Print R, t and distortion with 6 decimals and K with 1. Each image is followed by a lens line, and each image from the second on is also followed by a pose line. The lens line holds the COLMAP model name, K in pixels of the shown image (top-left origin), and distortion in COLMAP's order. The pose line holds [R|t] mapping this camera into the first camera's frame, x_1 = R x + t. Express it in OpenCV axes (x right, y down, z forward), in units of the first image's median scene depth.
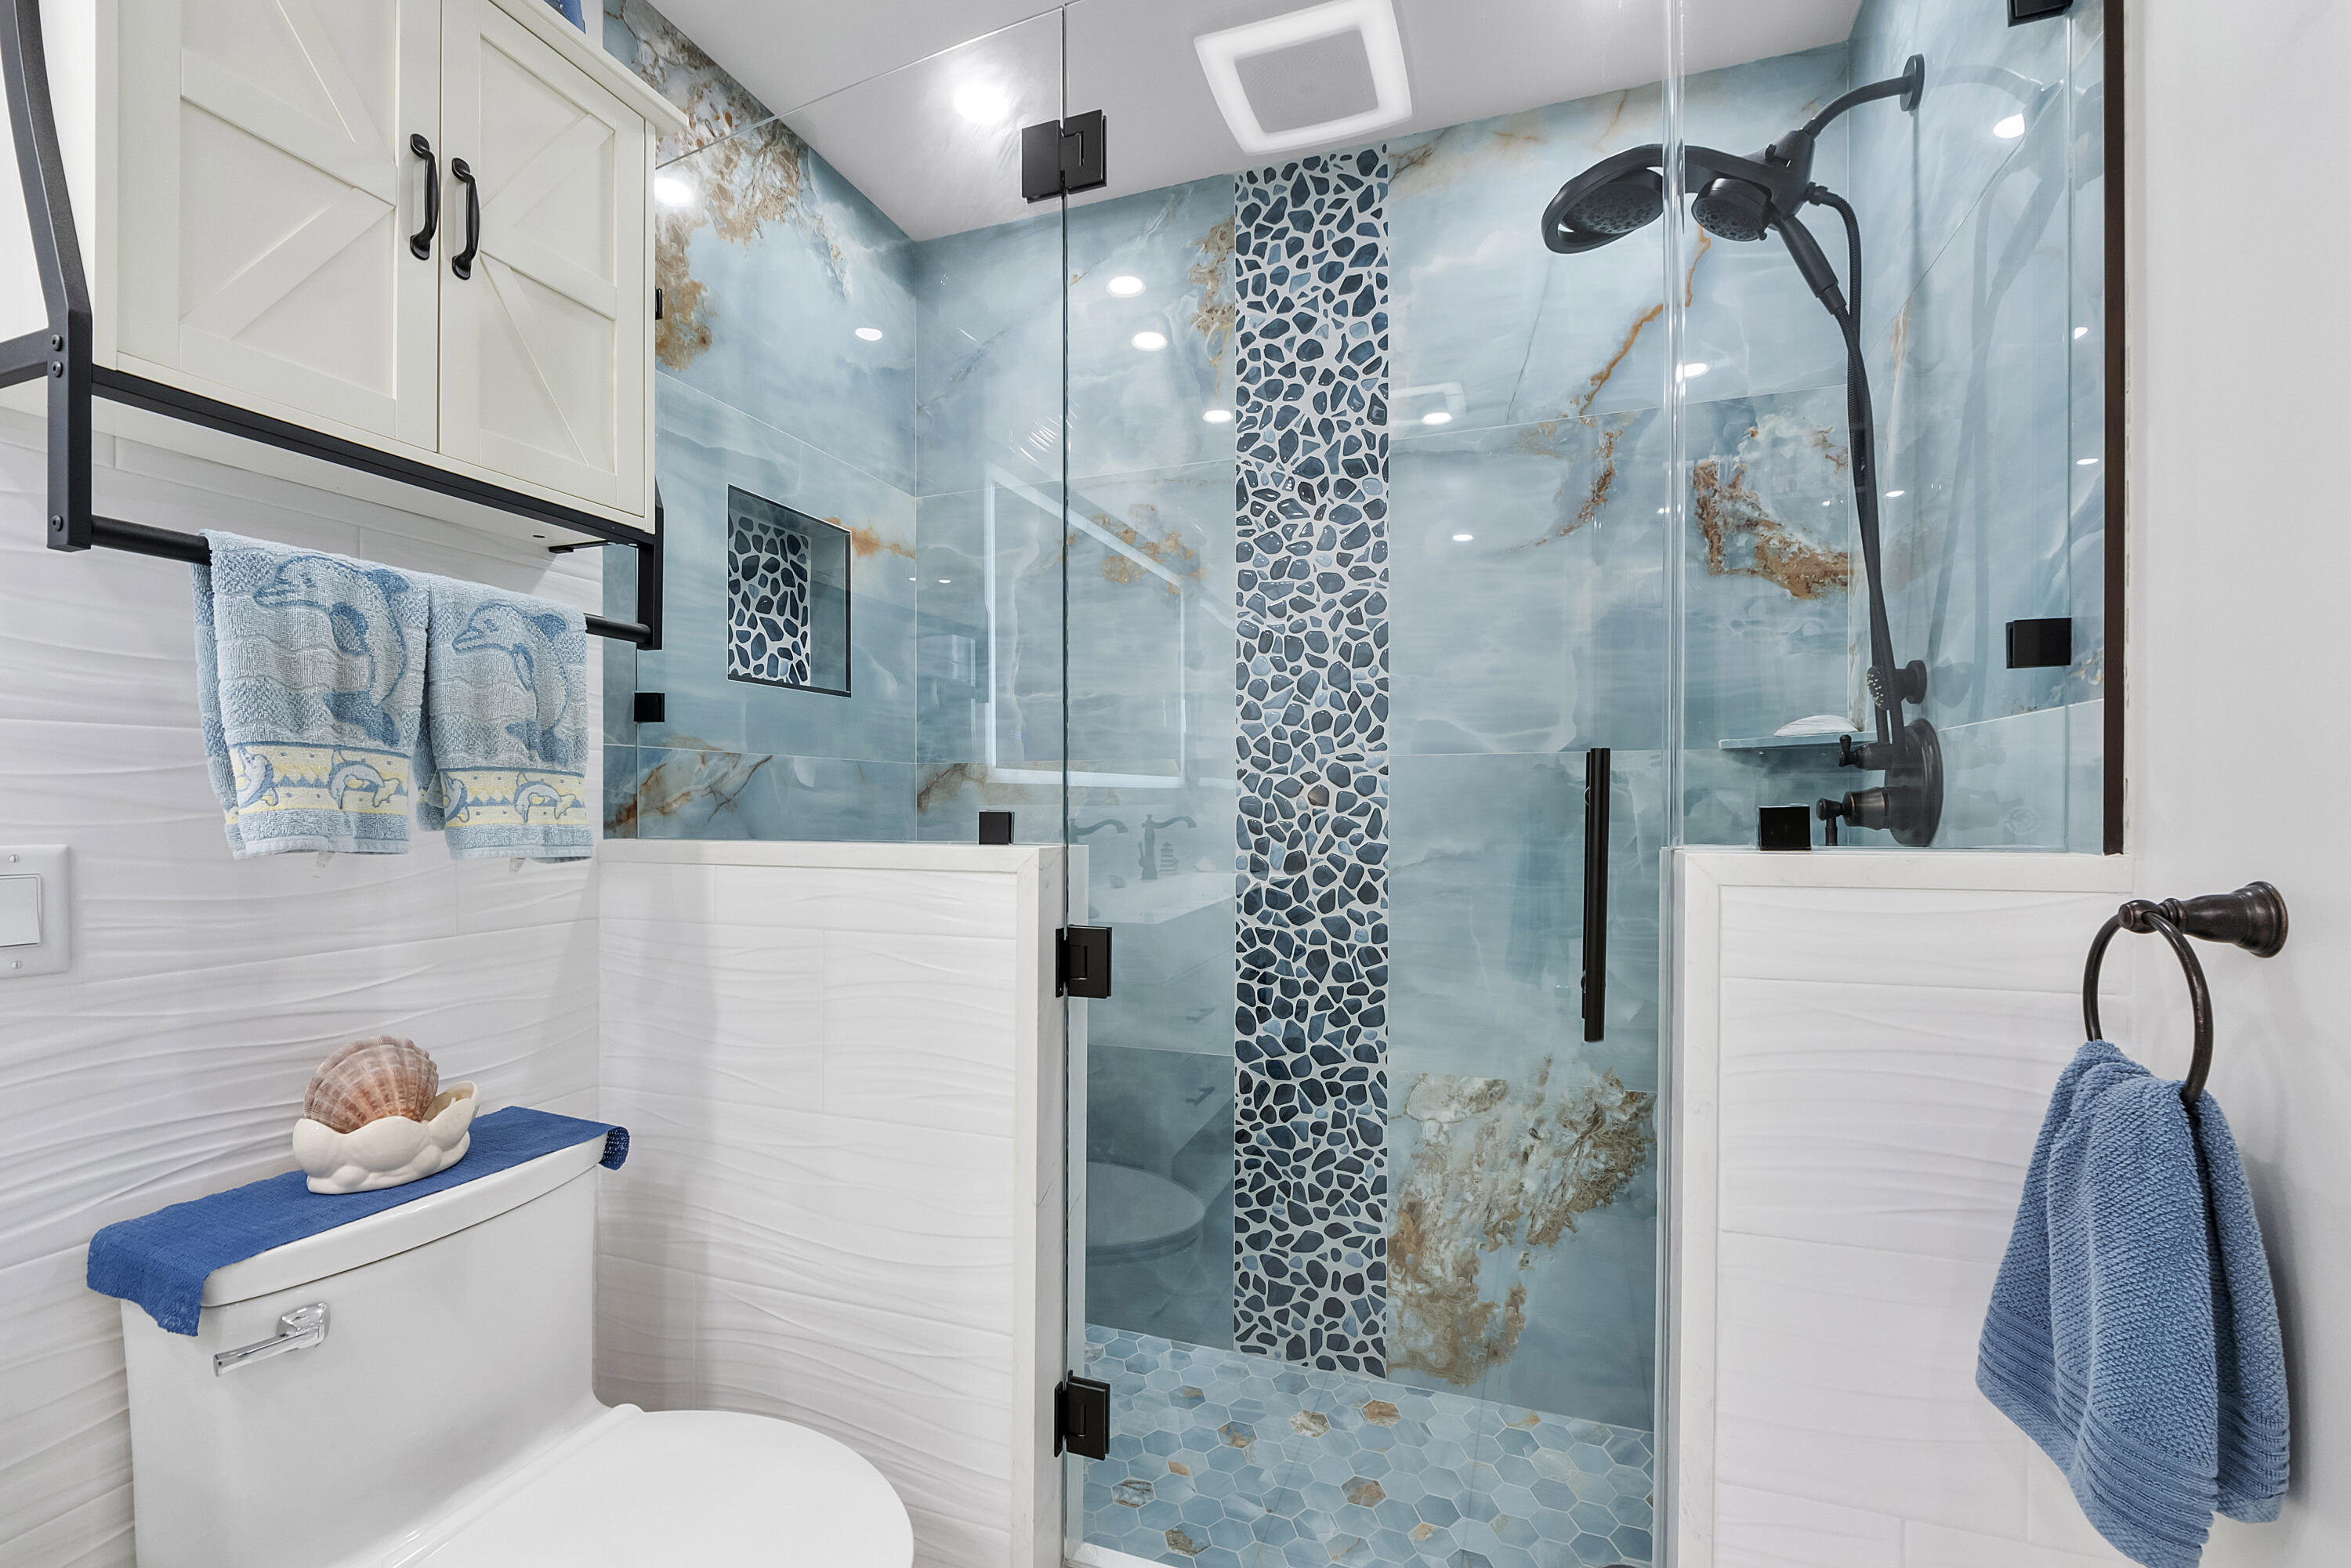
lens RADIAL K [[998.3, 0, 1168.8], [0, 998.3, 804.7], [0, 0, 1]] dist [-0.006880, 0.000188]
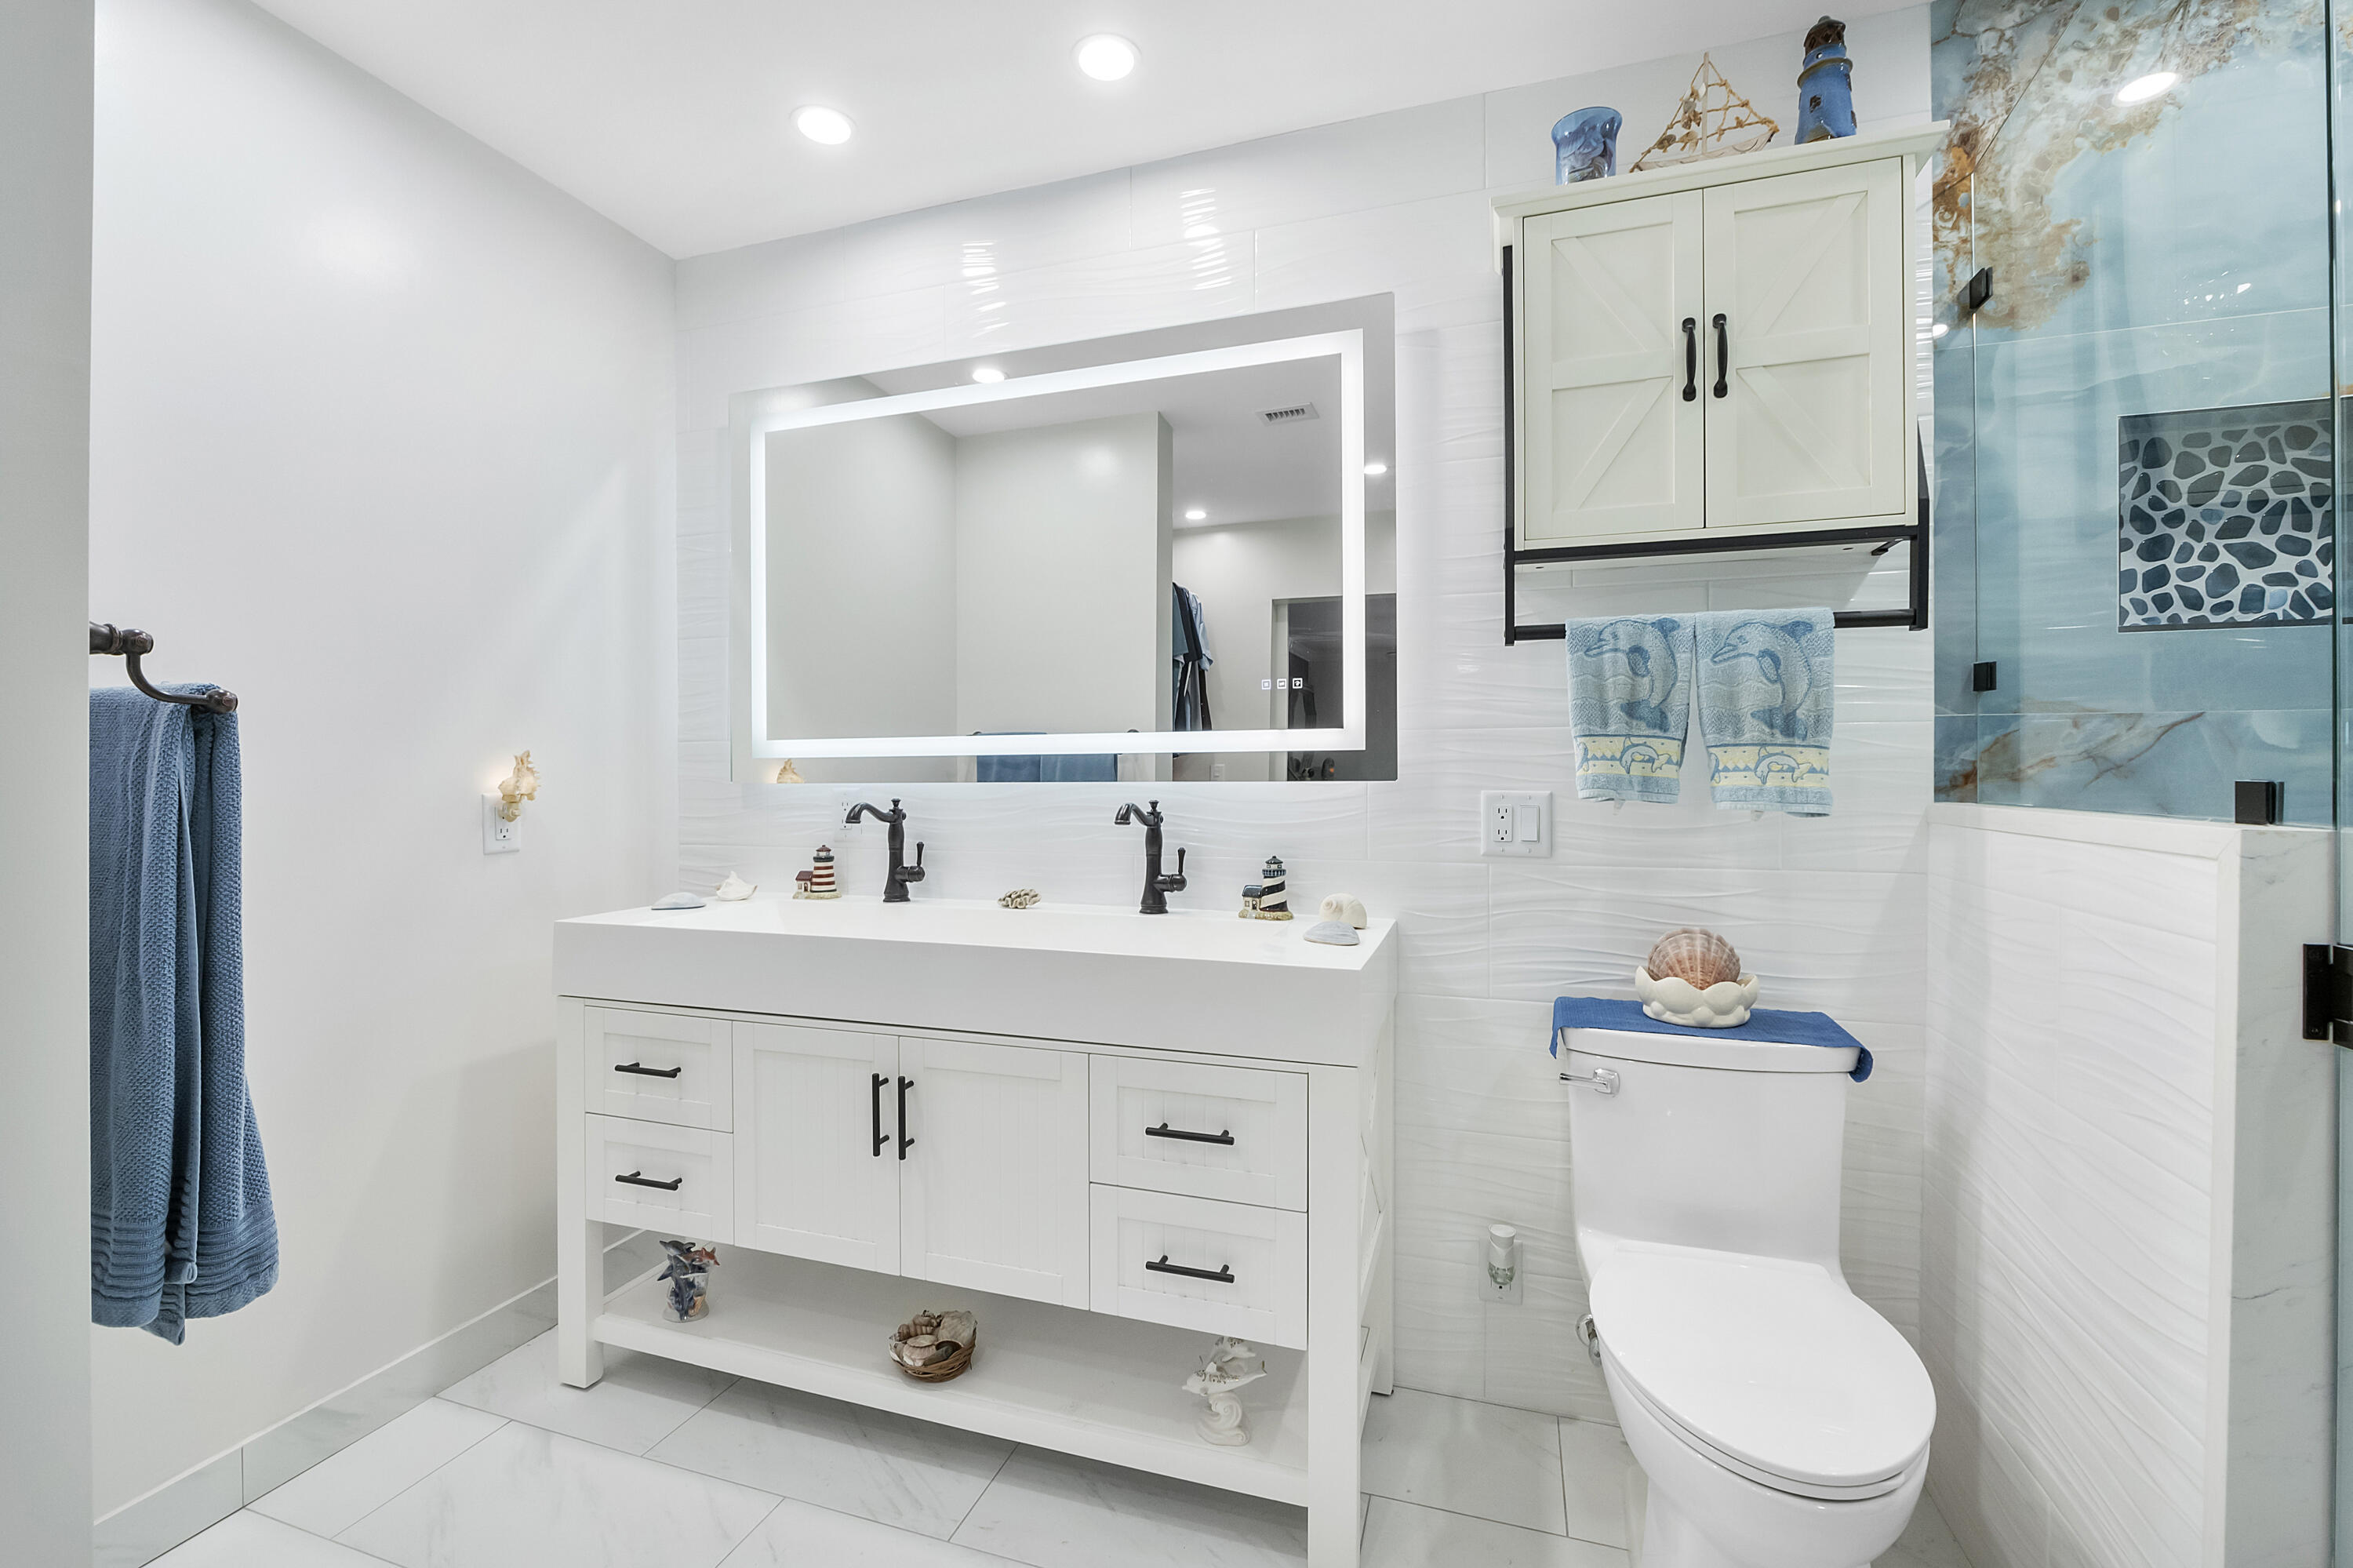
lens RADIAL K [[999.3, 0, 1171.5], [0, 999.3, 769.3], [0, 0, 1]] dist [-0.006880, 0.000188]
pose [[0.028171, 0.001328, -0.999602, 0.451167], [-0.001003, 0.999999, 0.001300, -0.002141], [0.999603, 0.000966, 0.028172, 0.119936]]
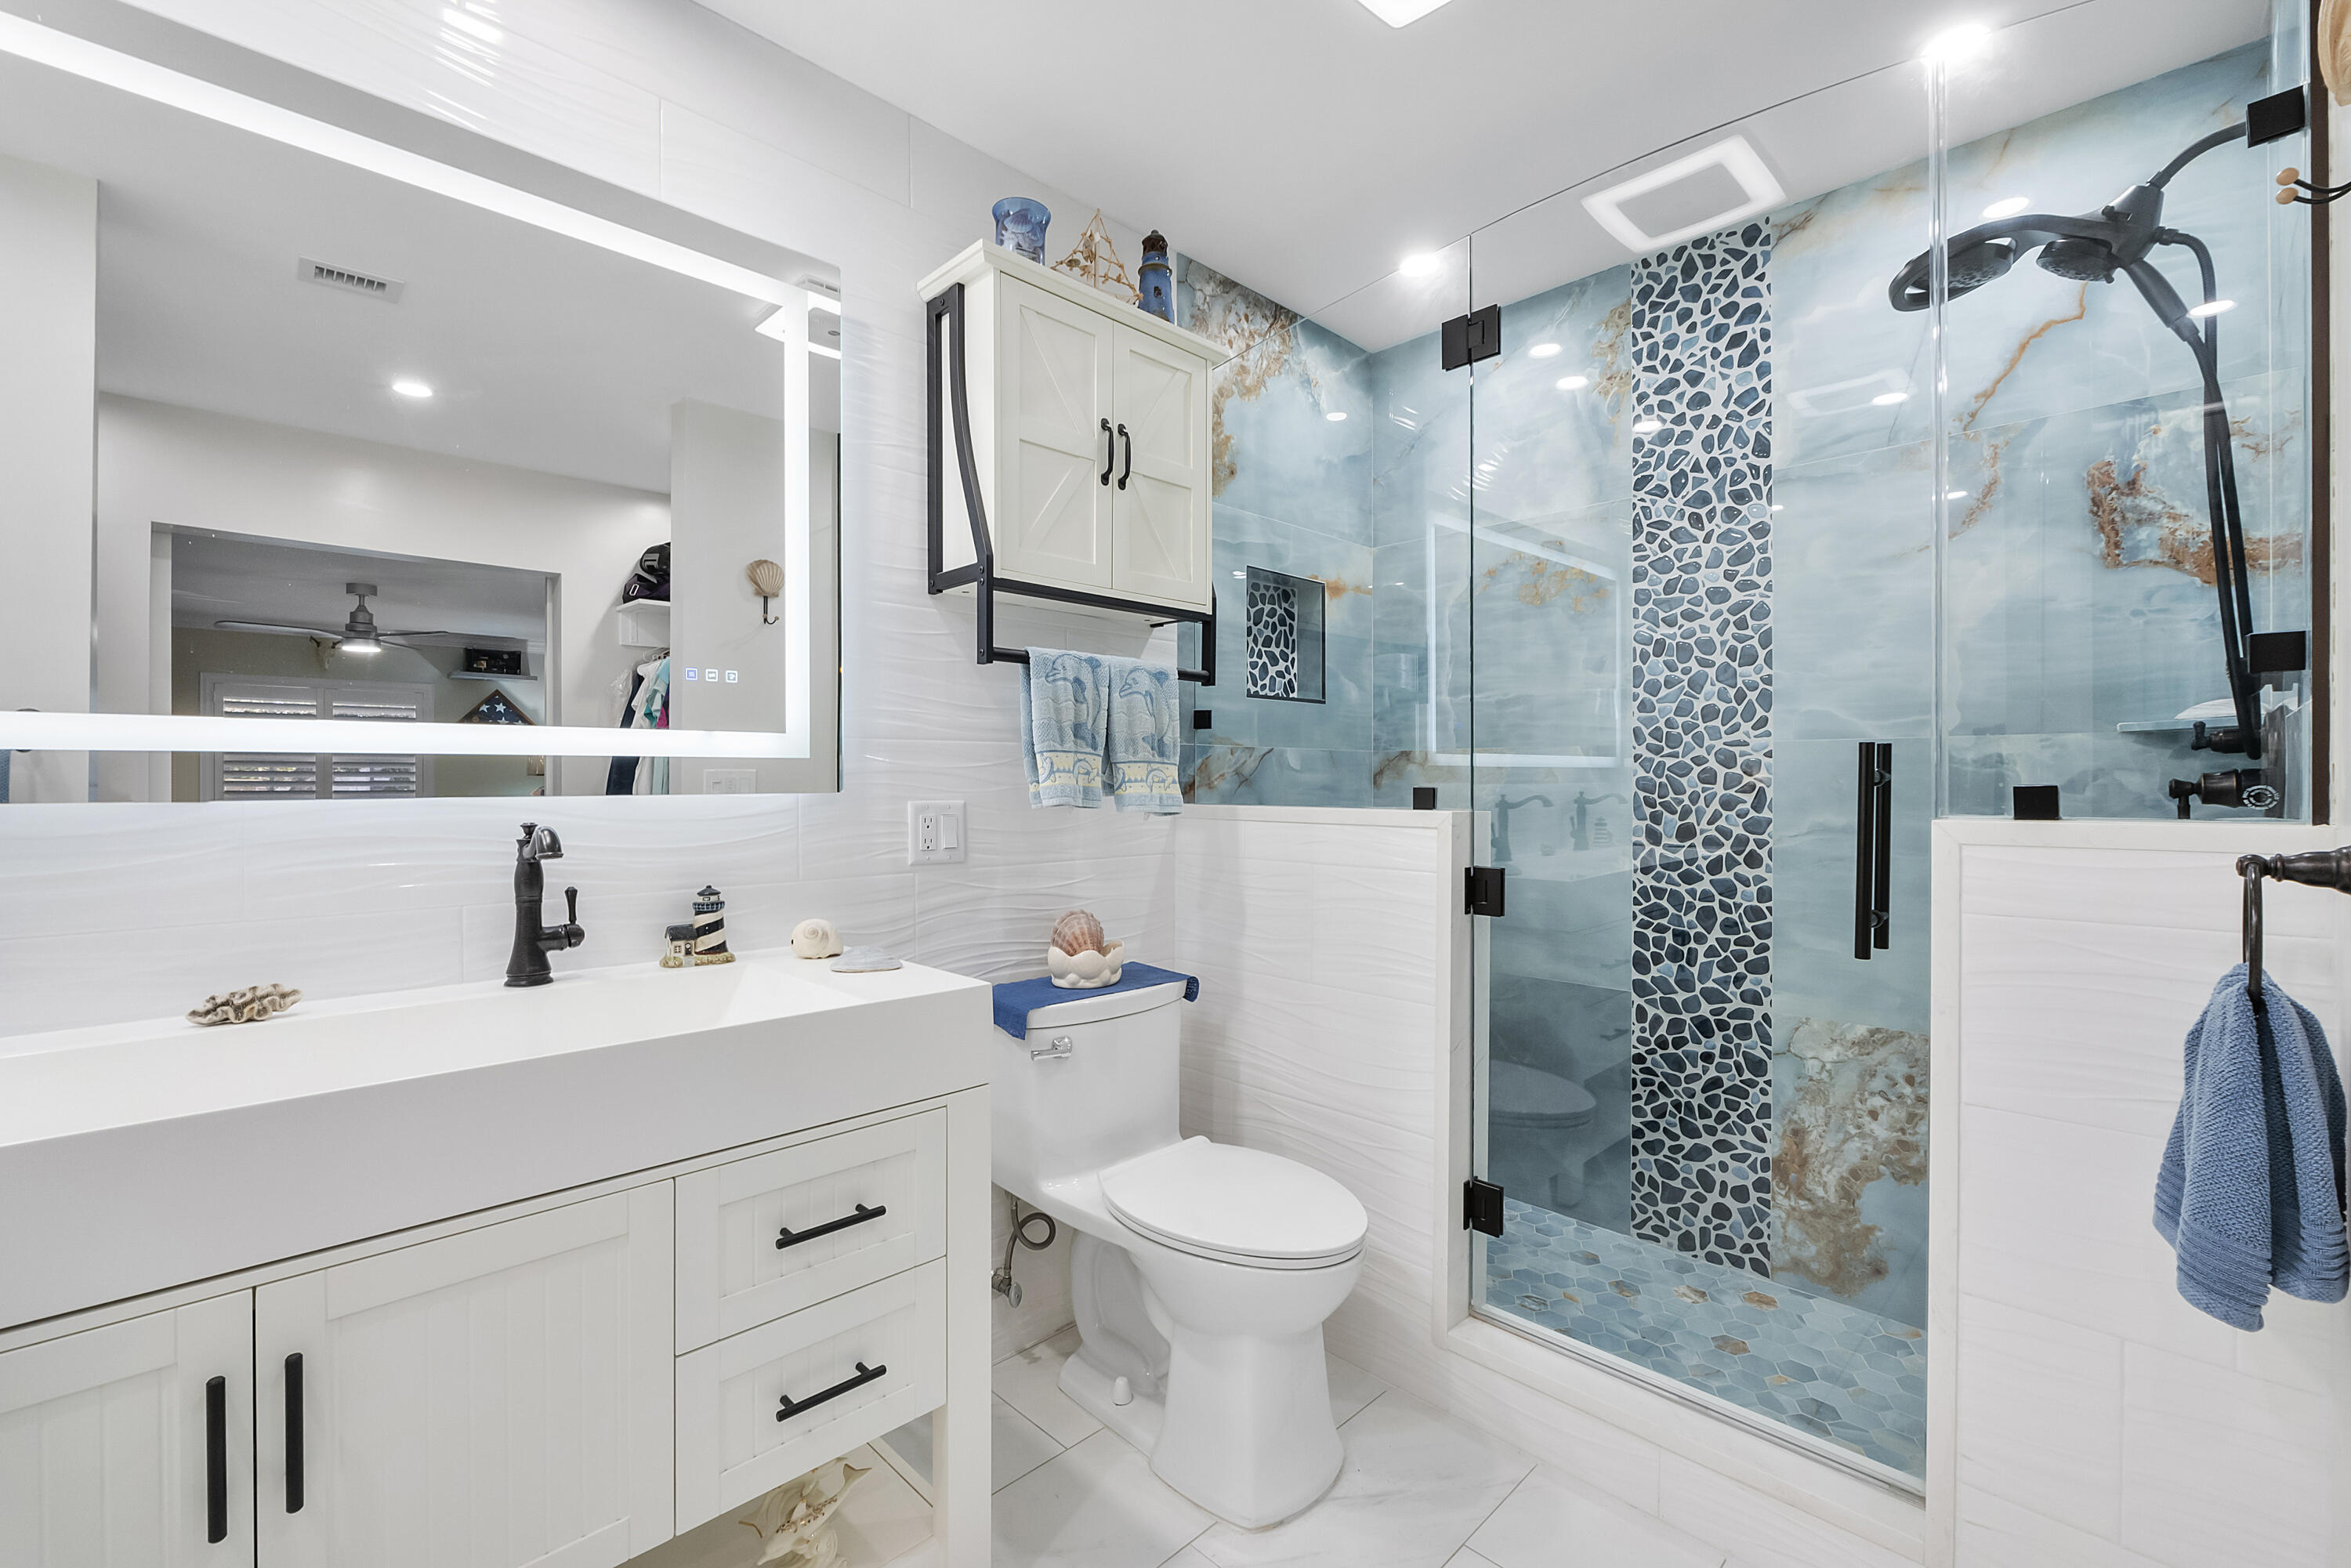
lens RADIAL K [[998.3, 0, 1184.6], [0, 998.3, 777.4], [0, 0, 1]] dist [-0.006880, 0.000188]
pose [[0.905775, 0.000047, -0.423758, 0.105083], [-0.002386, 0.999985, -0.004988, 0.000464], [0.423751, 0.005529, 0.905762, -0.391007]]
